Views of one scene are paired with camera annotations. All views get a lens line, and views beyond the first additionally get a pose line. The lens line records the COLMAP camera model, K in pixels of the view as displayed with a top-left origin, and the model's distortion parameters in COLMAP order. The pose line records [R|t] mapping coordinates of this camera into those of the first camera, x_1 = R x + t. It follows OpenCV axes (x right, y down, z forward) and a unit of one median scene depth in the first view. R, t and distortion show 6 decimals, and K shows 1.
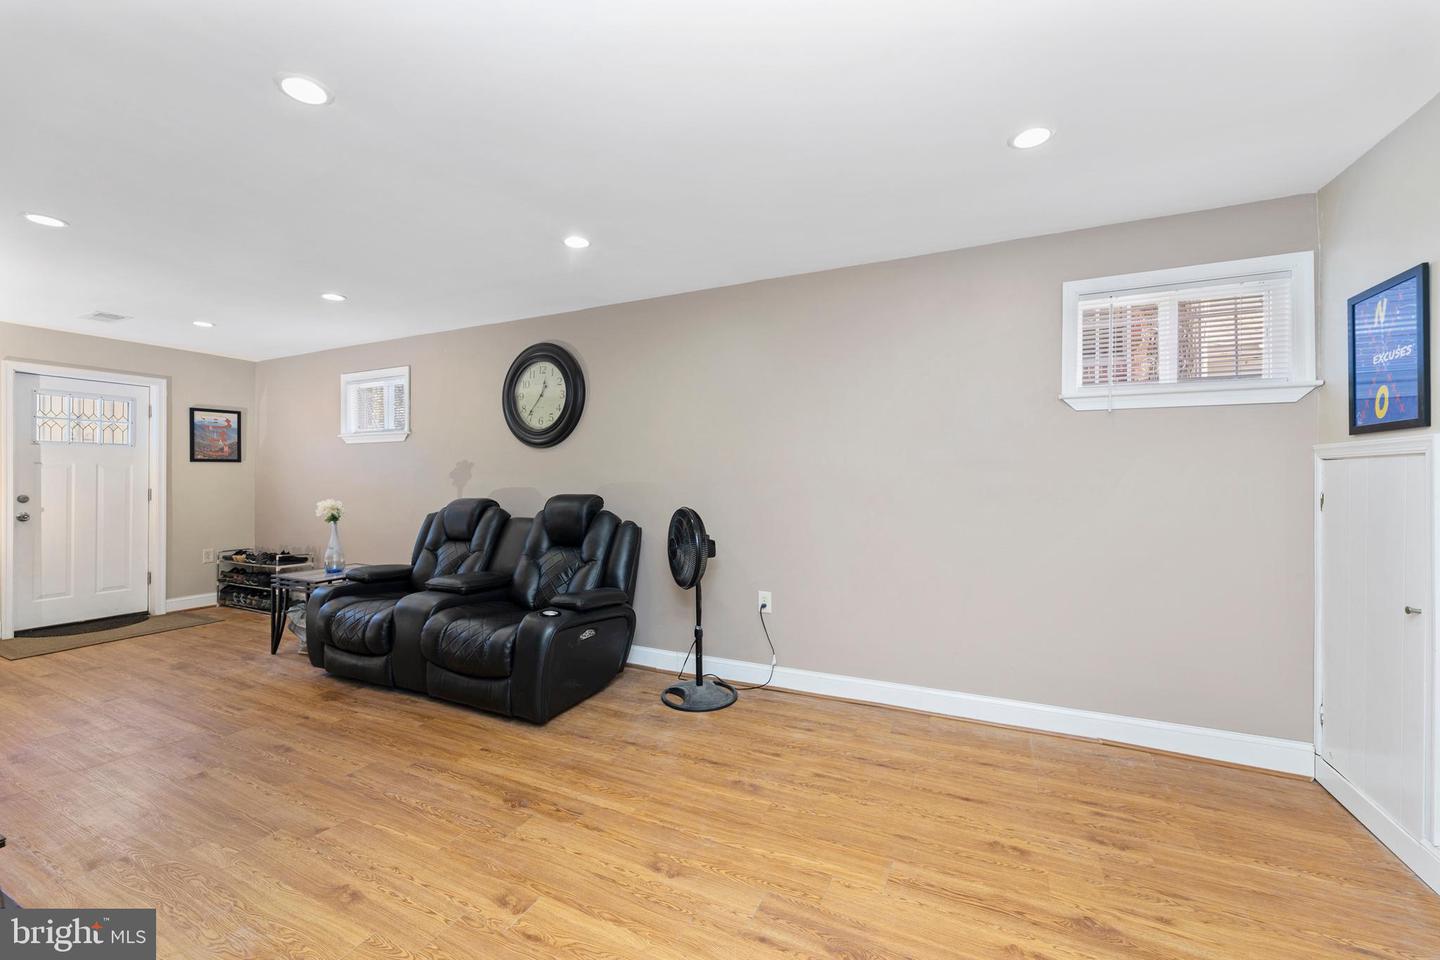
lens RADIAL K [[578.2, 0, 719.9], [0, 578.2, 478.5], [0, 0, 1]] dist [0.001566, 0.000276]
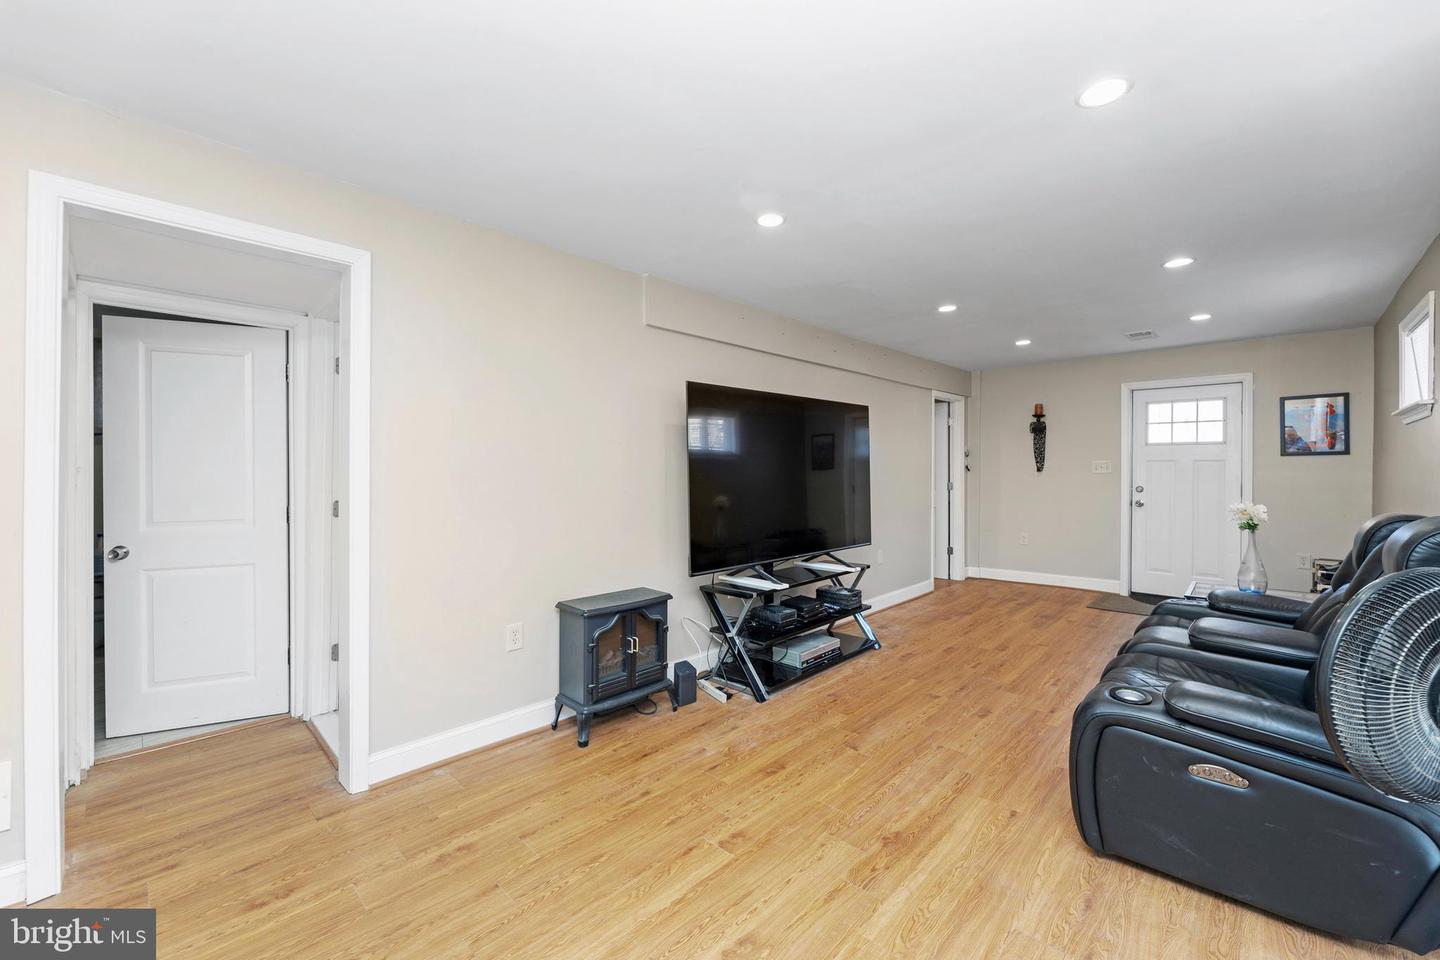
lens RADIAL K [[578.2, 0, 720.1], [0, 578.2, 473.4], [0, 0, 1]] dist [0.001566, 0.000276]
pose [[-0.309990, 0.006926, -0.950715, 0.501480], [0.002635, 0.999976, 0.006426, -0.018419], [0.950736, -0.000513, -0.310001, 0.869623]]
